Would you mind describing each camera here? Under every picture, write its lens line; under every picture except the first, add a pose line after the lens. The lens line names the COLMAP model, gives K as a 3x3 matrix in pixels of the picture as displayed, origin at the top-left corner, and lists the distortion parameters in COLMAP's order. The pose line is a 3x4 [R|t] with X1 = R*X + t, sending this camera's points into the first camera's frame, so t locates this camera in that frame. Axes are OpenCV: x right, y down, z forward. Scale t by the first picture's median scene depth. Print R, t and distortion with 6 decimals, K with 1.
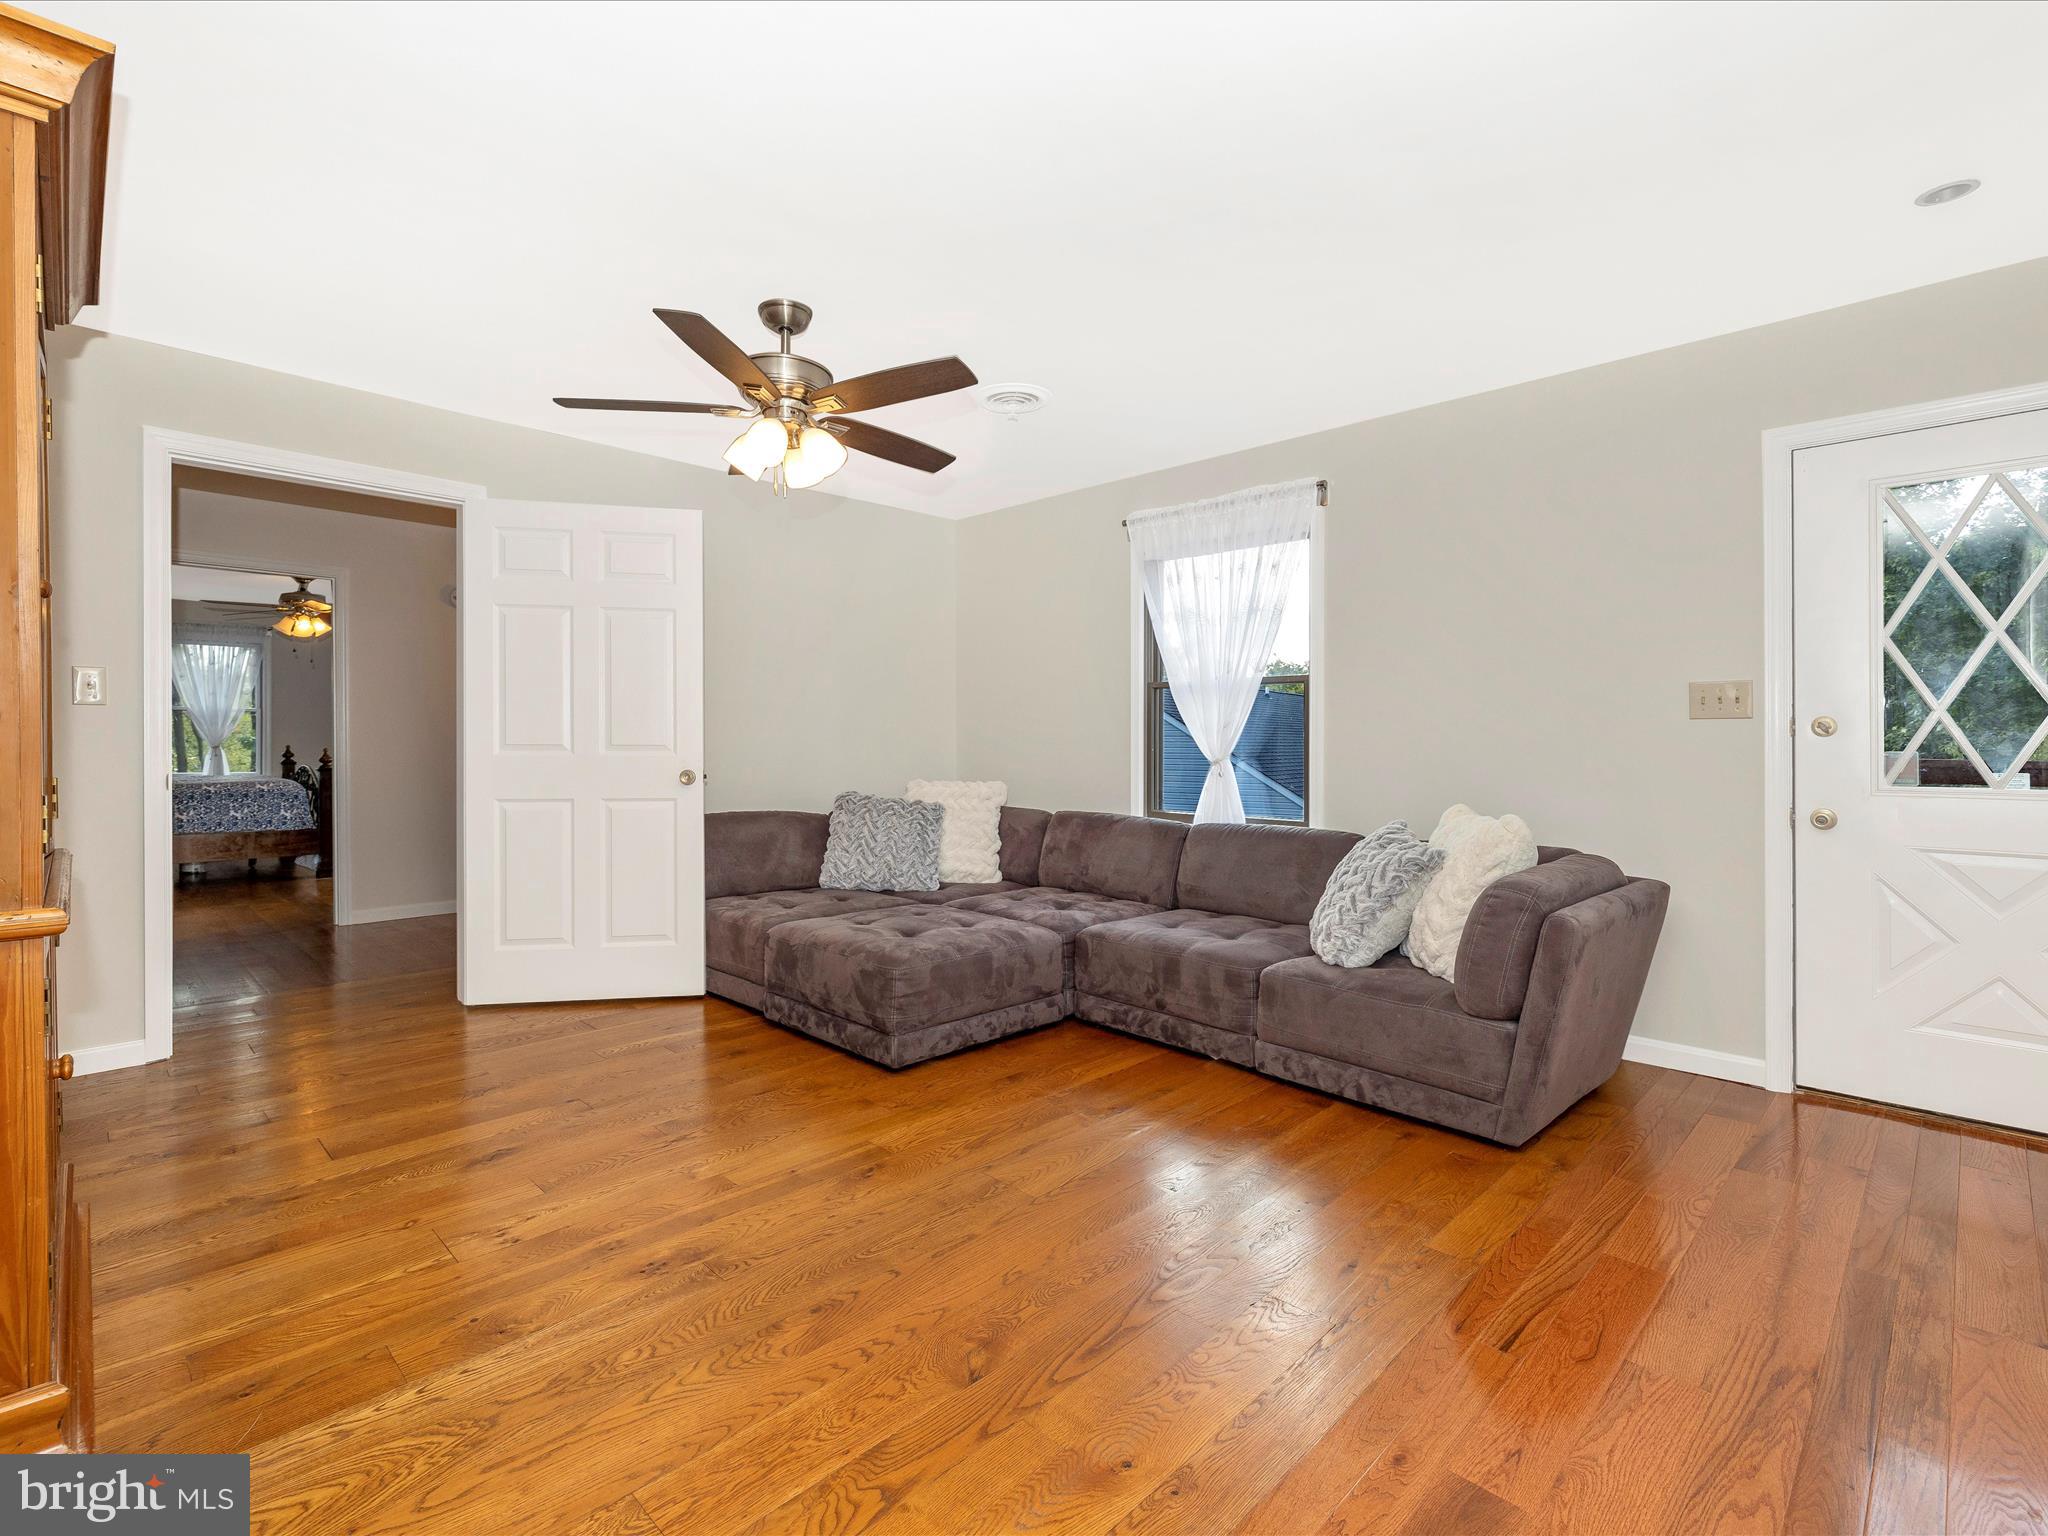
lens RADIAL K [[975.7, 0, 1033.2], [0, 975.7, 752.6], [0, 0, 1]] dist [-0.004703, -0.000408]
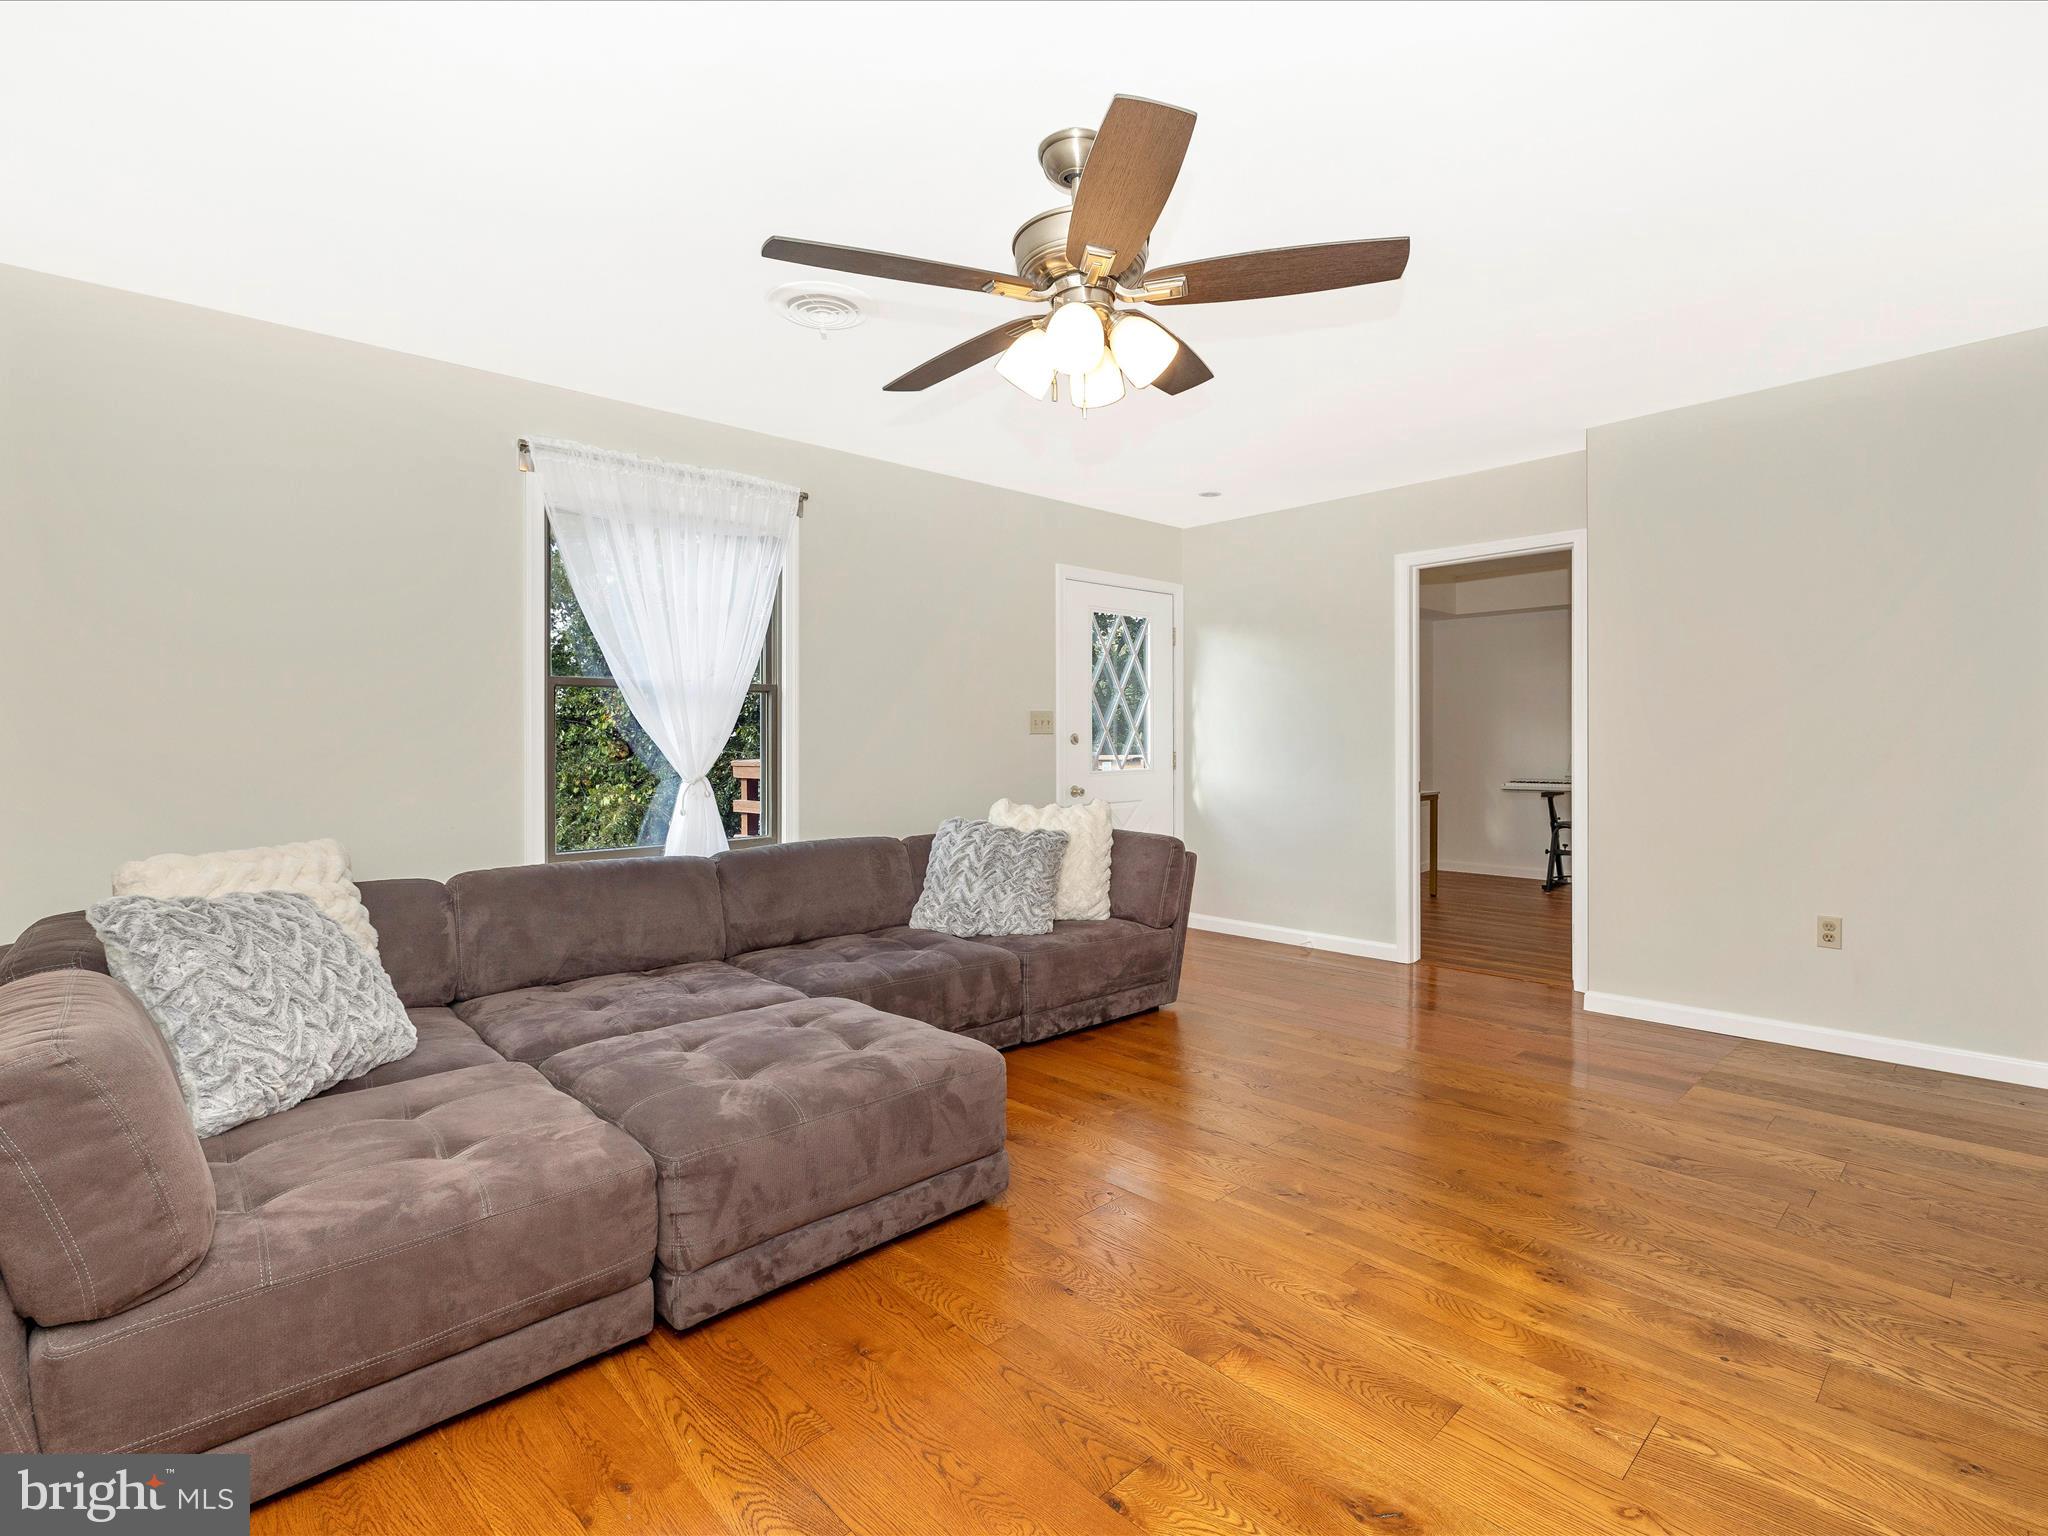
lens RADIAL K [[975.7, 0, 1030.6], [0, 975.7, 747.0], [0, 0, 1]] dist [-0.004703, -0.000408]
pose [[0.034724, -0.009899, 0.999348, -1.032044], [0.021030, 0.999737, 0.009172, -0.032075], [-0.999176, 0.020697, 0.034923, 1.088316]]
